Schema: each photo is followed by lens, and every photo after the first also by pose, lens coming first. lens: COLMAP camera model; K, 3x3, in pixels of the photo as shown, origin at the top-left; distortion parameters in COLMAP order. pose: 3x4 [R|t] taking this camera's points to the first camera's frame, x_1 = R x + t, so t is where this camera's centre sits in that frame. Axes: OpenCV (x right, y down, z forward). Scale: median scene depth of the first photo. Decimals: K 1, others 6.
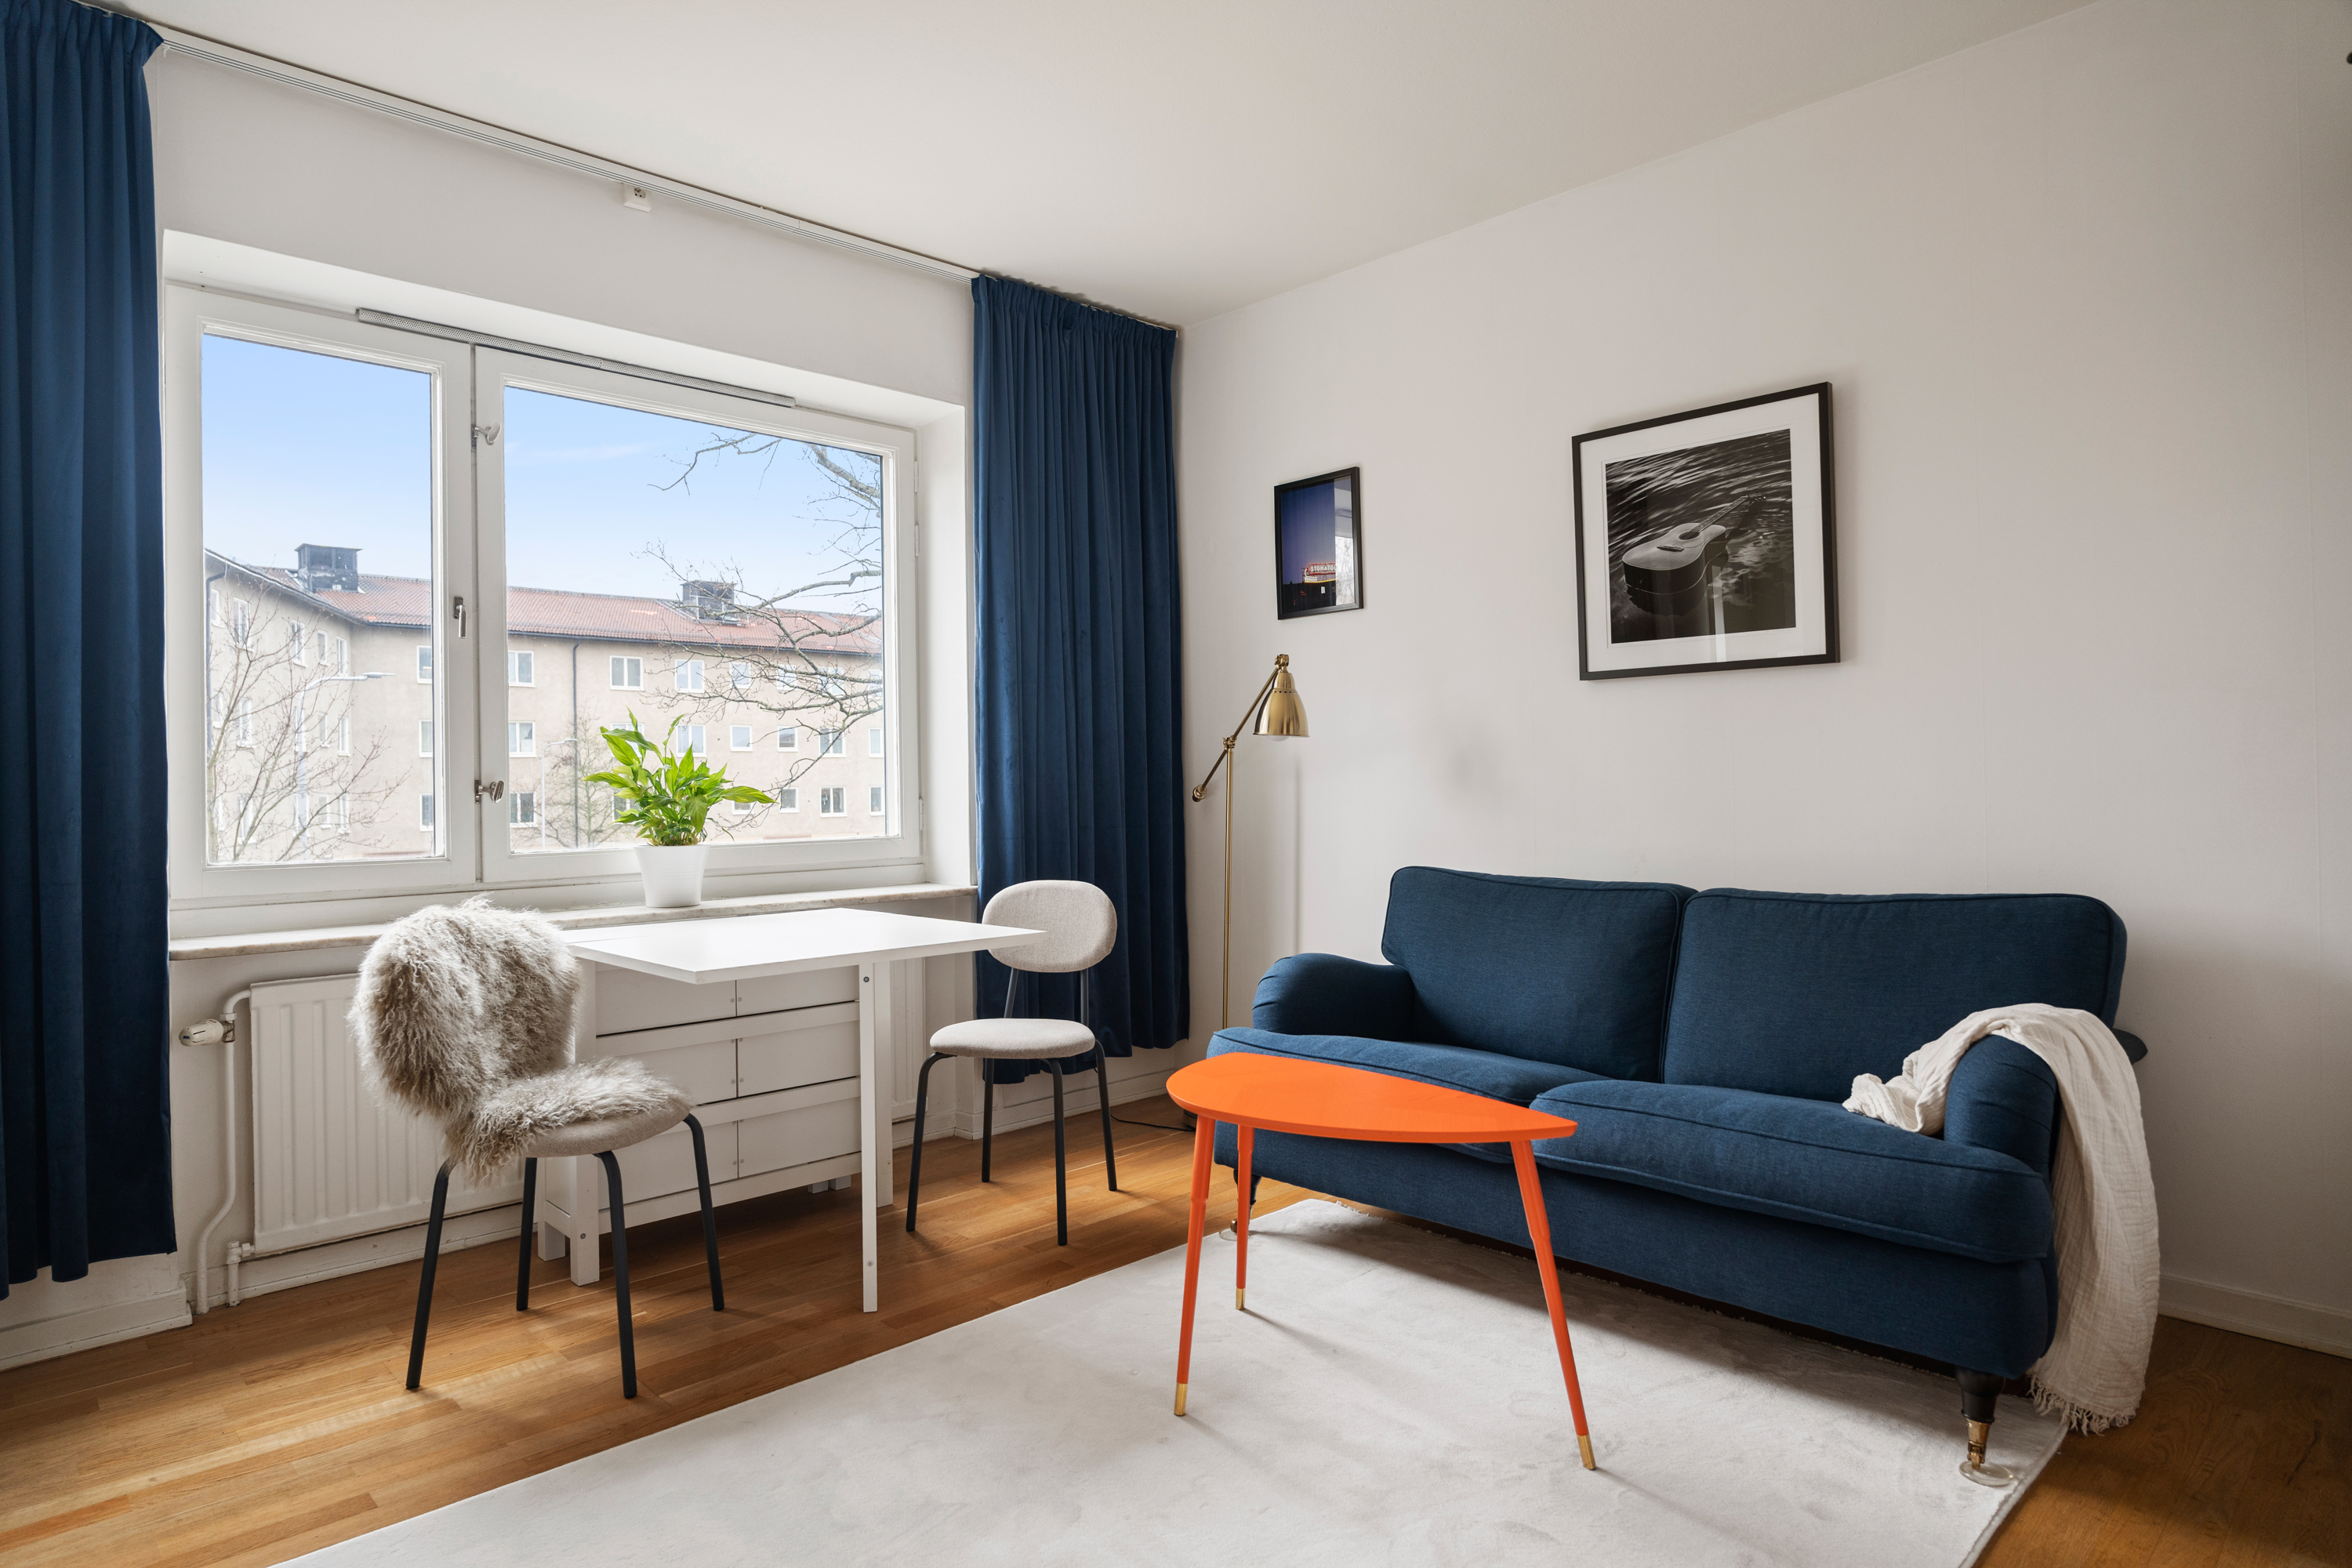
lens RADIAL K [[1314.1, 0, 1168.9], [0, 1314.1, 779.0], [0, 0, 1]] dist [-0.017005, 0.003732]
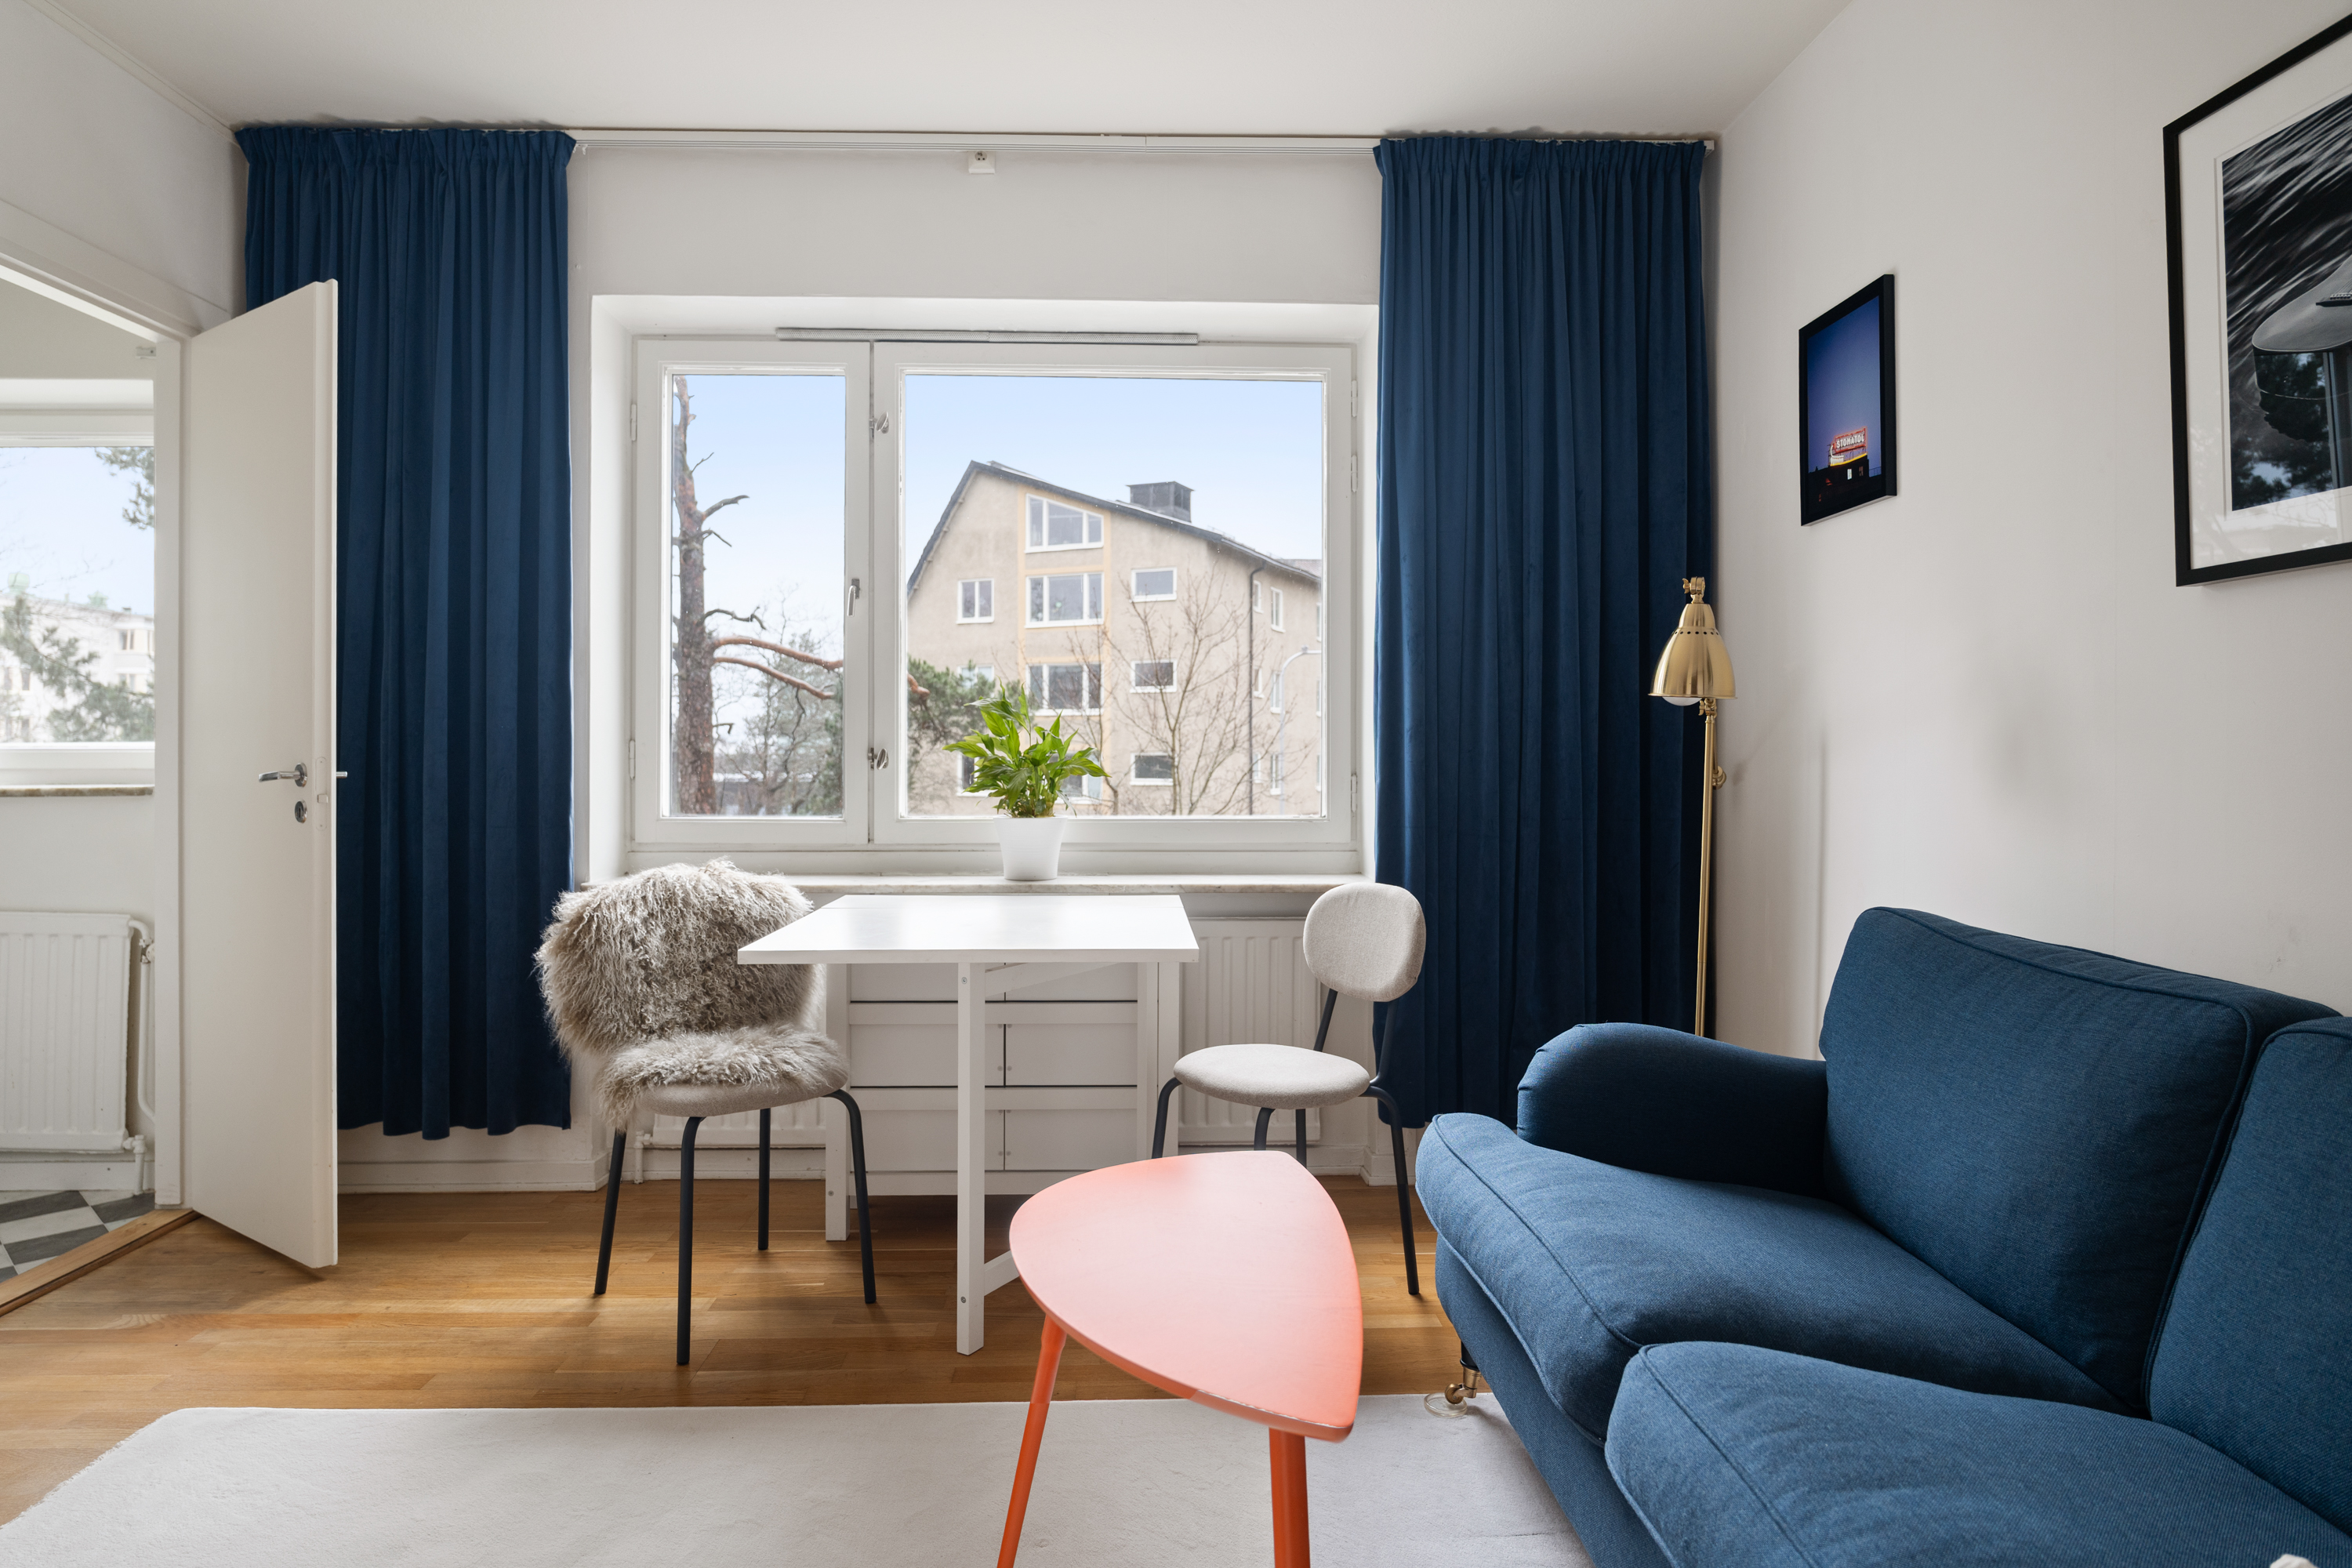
lens RADIAL K [[1335.3, 0, 1178.3], [0, 1335.3, 760.8], [0, 0, 1]] dist [-0.025310, 0.011883]
pose [[0.746290, 0.019283, -0.665342, 0.416199], [-0.010755, 0.999799, 0.016913, -0.010648], [0.665534, -0.005466, 0.746347, 0.376145]]
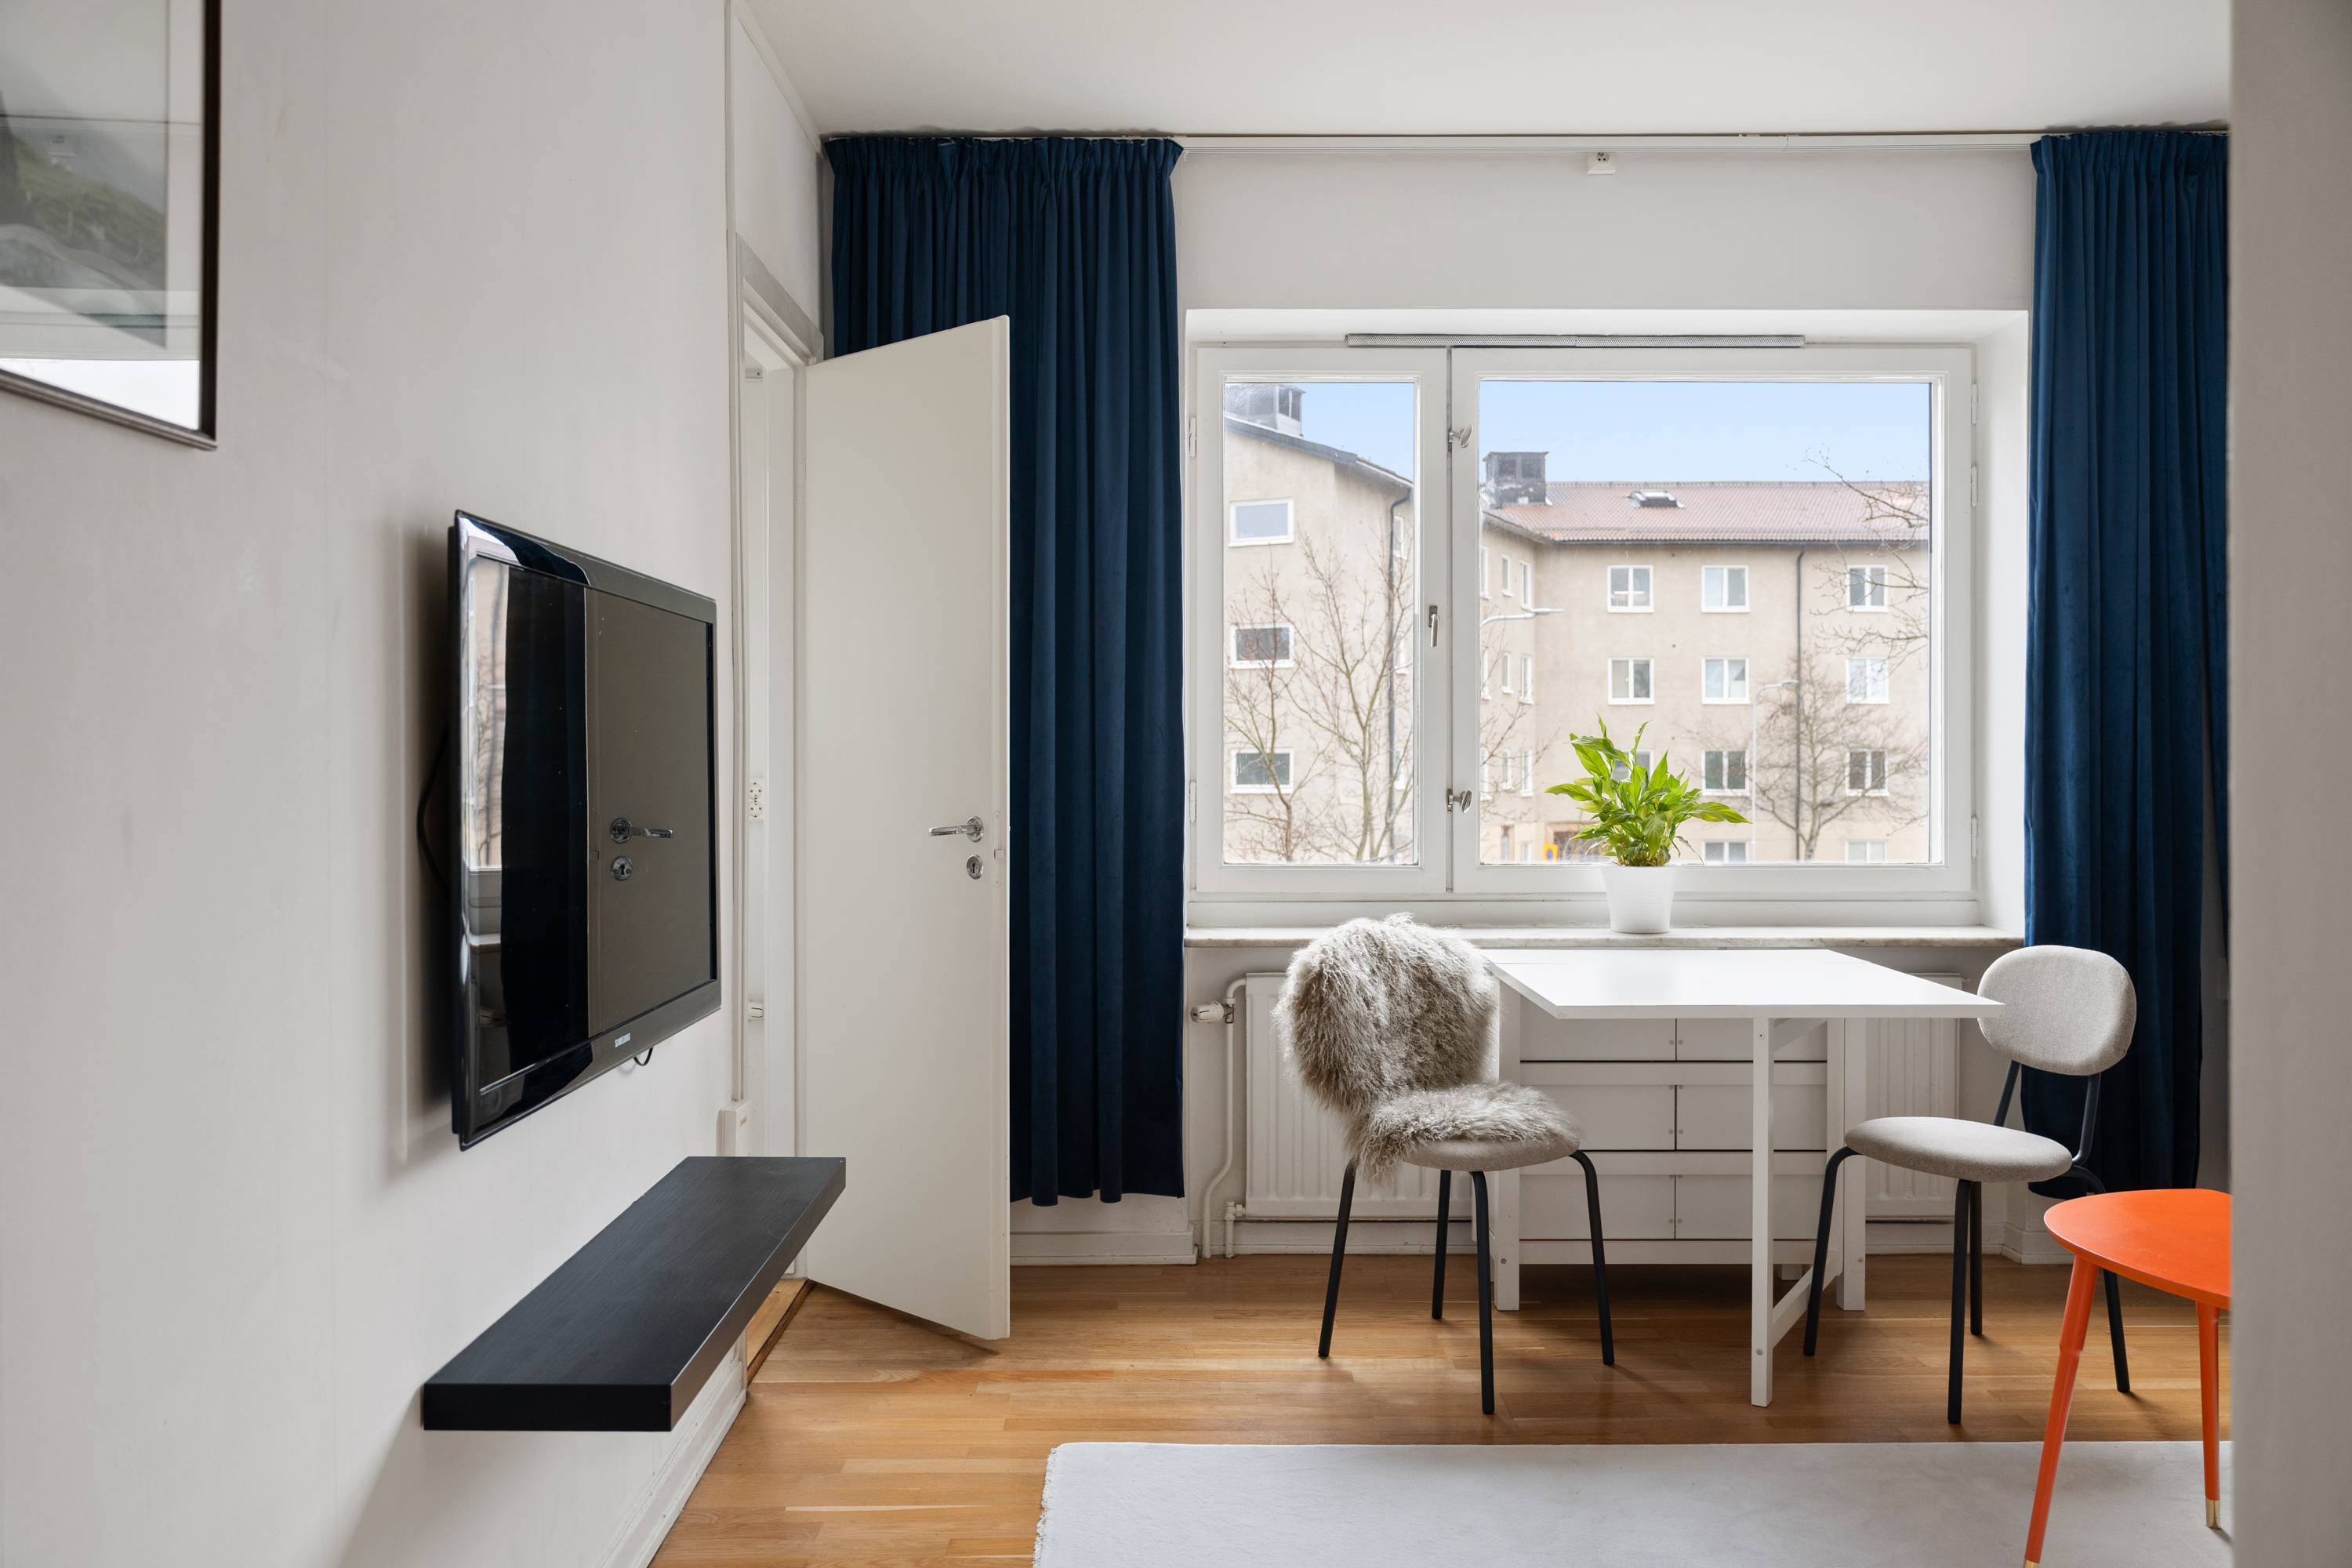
lens RADIAL K [[1848.8, 0, 1171.0], [0, 1848.8, 759.9], [0, 0, 1]] dist [-0.011880, 0.010746]
pose [[0.722835, 0.019894, -0.690734, 0.304809], [-0.008440, 0.999765, 0.019963, -0.051058], [0.690969, -0.008600, 0.722833, -0.166279]]
